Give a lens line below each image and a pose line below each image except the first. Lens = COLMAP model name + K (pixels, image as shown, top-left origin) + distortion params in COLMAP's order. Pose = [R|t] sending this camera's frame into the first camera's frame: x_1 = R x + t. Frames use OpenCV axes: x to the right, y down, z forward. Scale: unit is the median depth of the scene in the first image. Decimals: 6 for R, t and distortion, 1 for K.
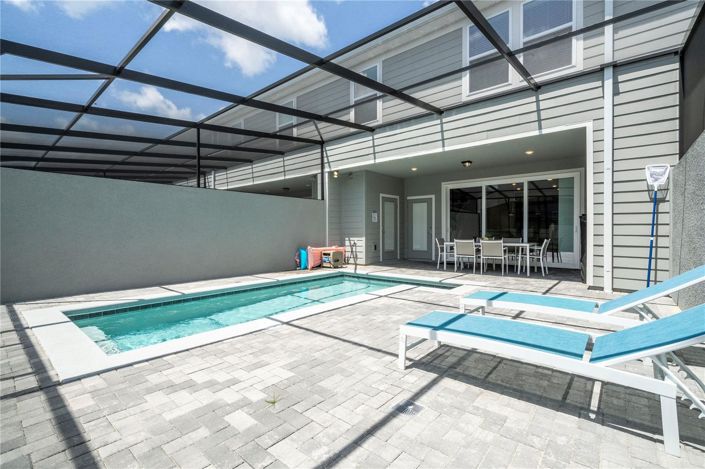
lens RADIAL K [[314.9, 0, 352.5], [0, 314.9, 234.5], [0, 0, 1]] dist [0.001340, 0.000585]
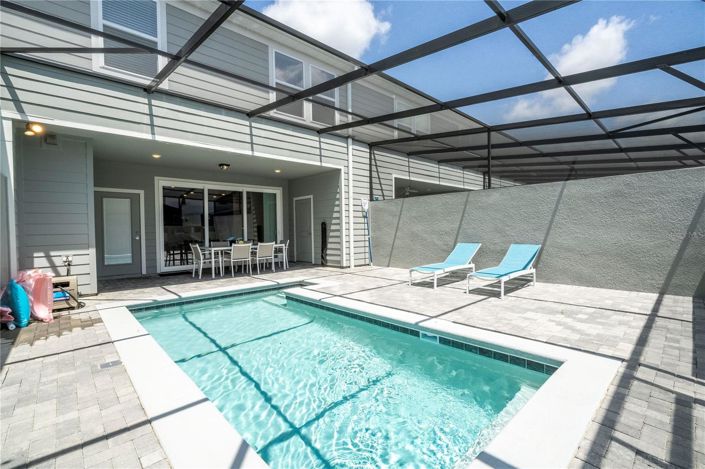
lens RADIAL K [[323.6, 0, 352.5], [0, 323.6, 234.5], [0, 0, 1]] dist [-0.009194, -0.000152]
pose [[0.117942, -0.014544, 0.992914, -0.911793], [0.027748, 0.999551, 0.011345, -0.021645], [-0.992633, 0.026213, 0.118292, 0.755792]]
